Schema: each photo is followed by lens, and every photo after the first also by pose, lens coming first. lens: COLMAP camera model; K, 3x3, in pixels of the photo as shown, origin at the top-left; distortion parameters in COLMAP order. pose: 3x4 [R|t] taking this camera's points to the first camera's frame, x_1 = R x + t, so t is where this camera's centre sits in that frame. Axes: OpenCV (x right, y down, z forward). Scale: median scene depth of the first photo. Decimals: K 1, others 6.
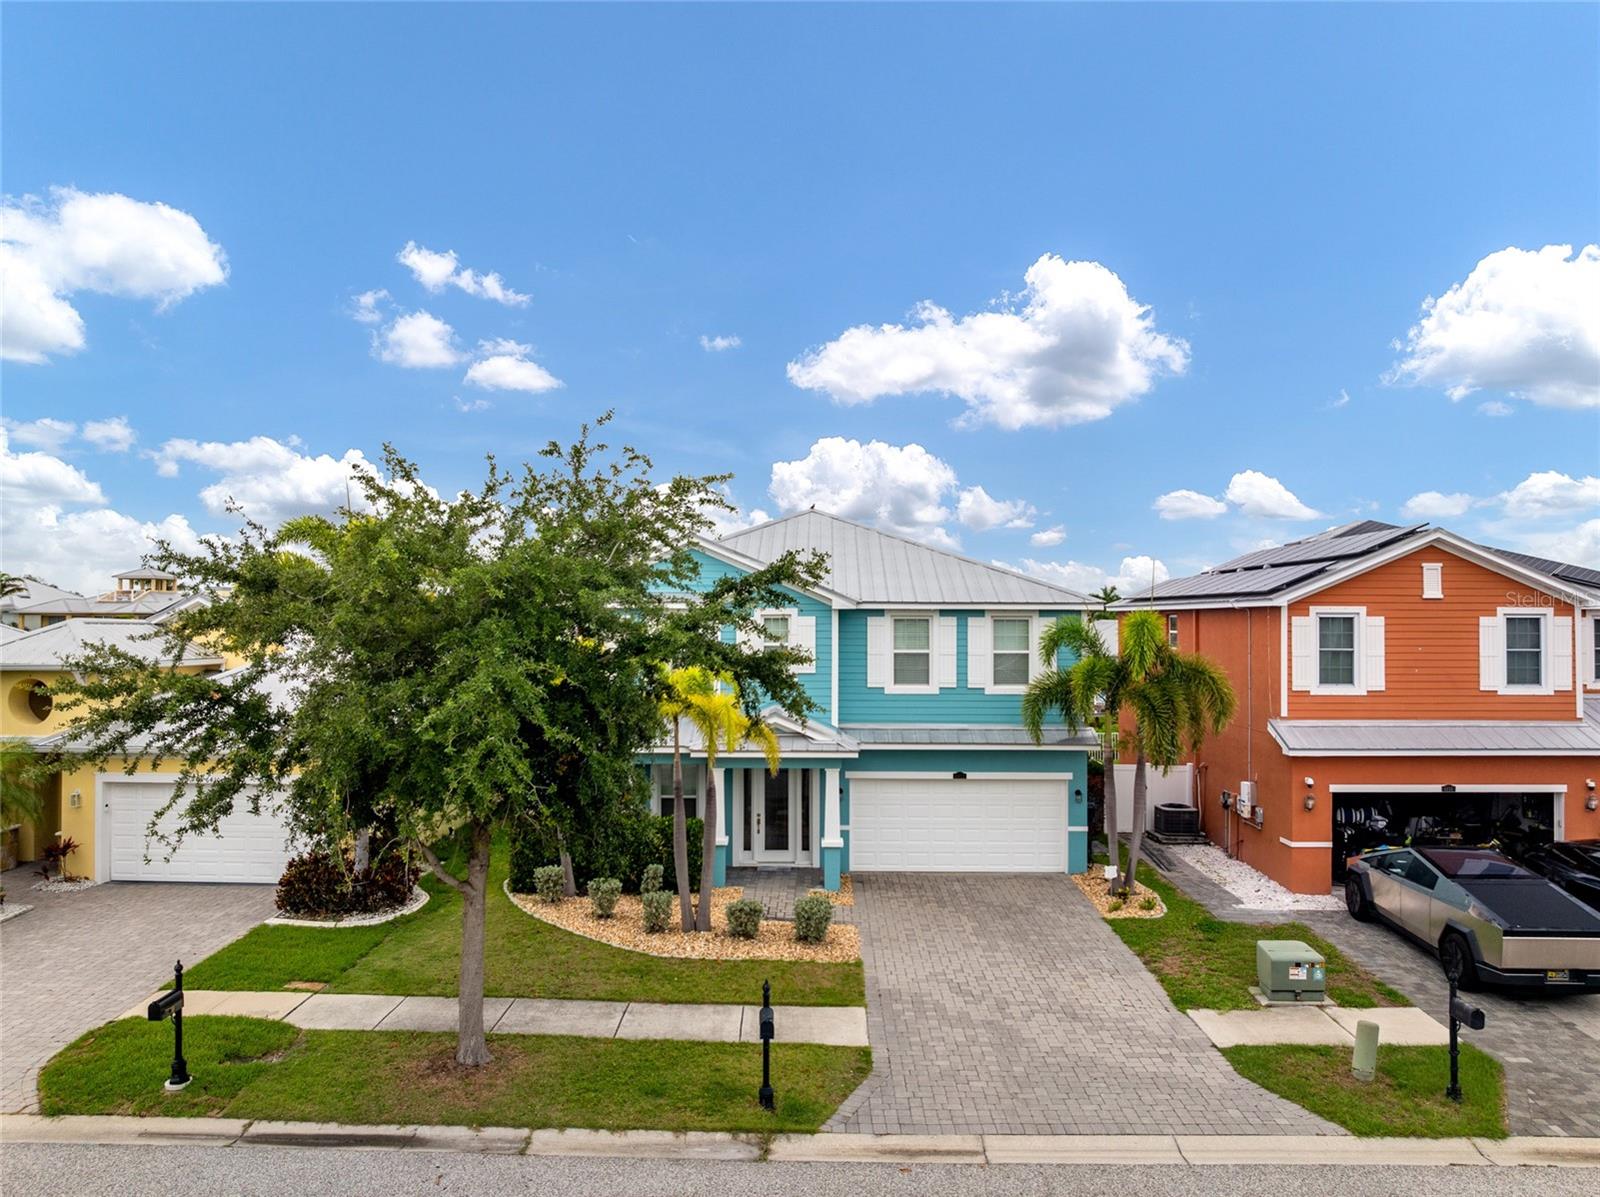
lens RADIAL K [[1121.9, 0, 807.2], [0, 1121.9, 634.5], [0, 0, 1]] dist [-0.000996, -0.000174]
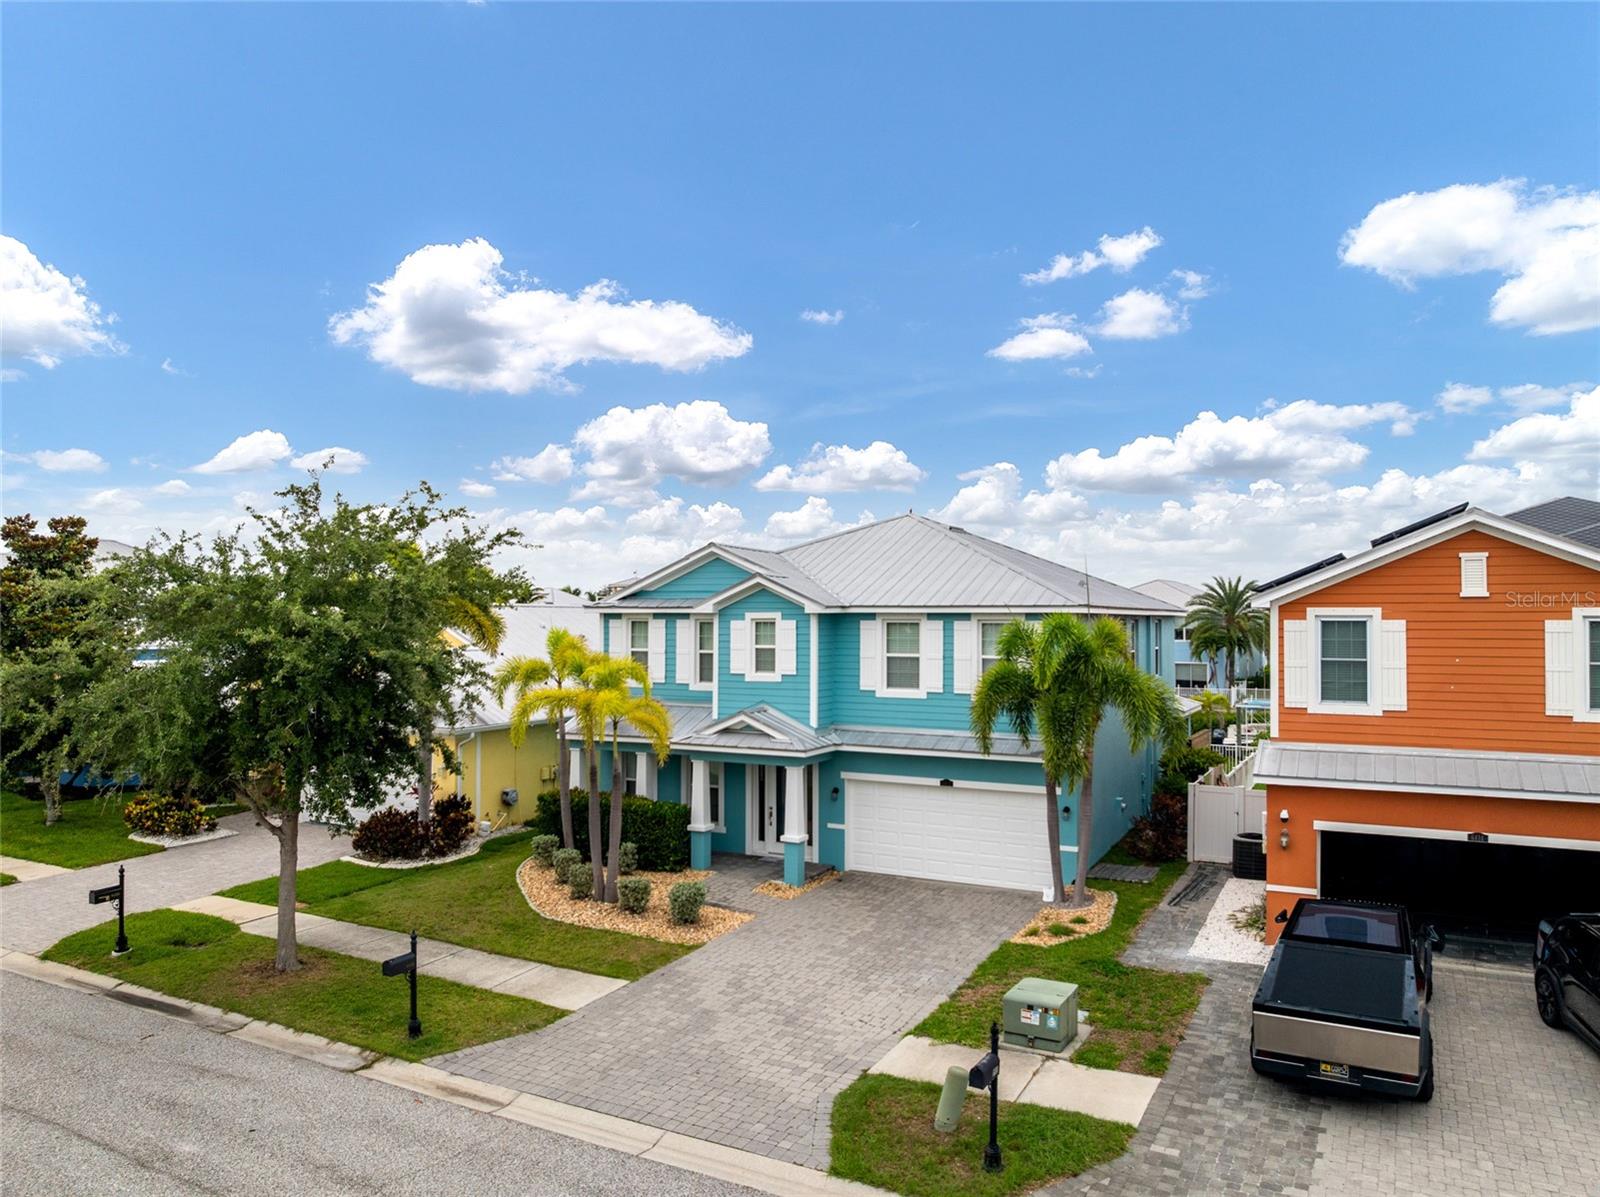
lens RADIAL K [[1128.6, 0, 781.2], [0, 1128.6, 601.1], [0, 0, 1]] dist [0.000291, -0.001682]
pose [[0.881815, -0.010391, -0.471481, 0.648715], [-0.000811, 0.999722, -0.023549, -0.012804], [0.471595, 0.021148, 0.881561, 0.081961]]
